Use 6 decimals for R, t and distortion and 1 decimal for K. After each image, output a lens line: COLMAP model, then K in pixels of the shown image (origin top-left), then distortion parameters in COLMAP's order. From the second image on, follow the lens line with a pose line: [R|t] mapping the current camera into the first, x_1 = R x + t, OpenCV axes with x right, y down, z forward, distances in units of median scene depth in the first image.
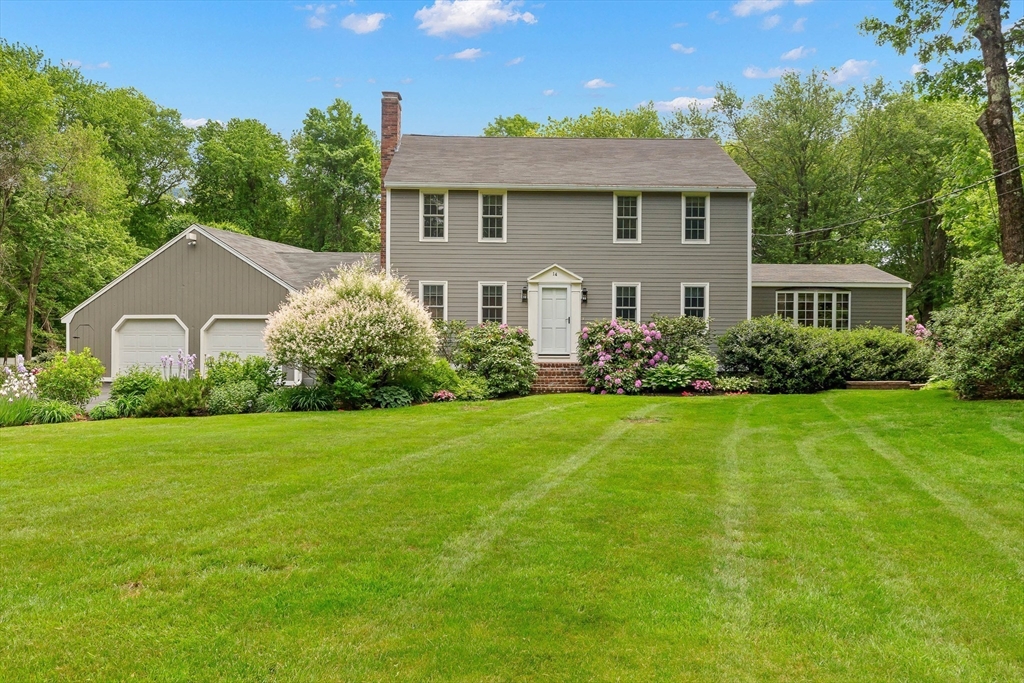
lens RADIAL K [[765.9, 0, 512.0], [0, 765.9, 341.5], [0, 0, 1]] dist [-0.047061, -0.000792]
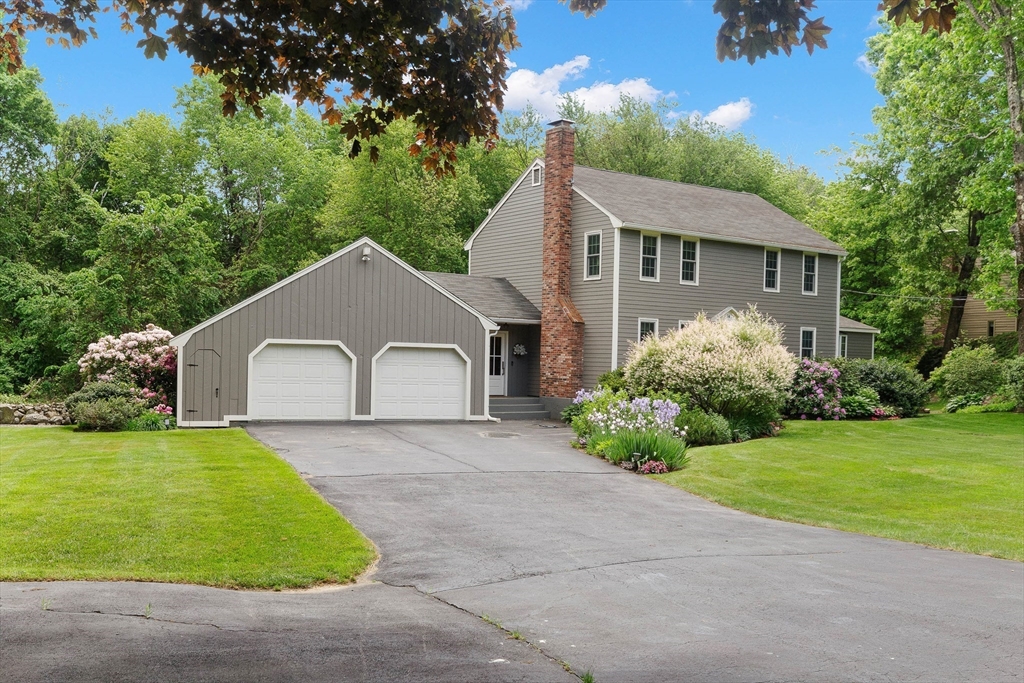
lens RADIAL K [[989.3, 0, 512.0], [0, 989.3, 341.5], [0, 0, 1]] dist [0.004769, 0.001805]
pose [[0.830641, 0.025408, 0.556228, -1.019829], [-0.010323, 0.999489, -0.030241, -0.003018], [-0.556713, 0.019377, 0.830479, -0.033900]]
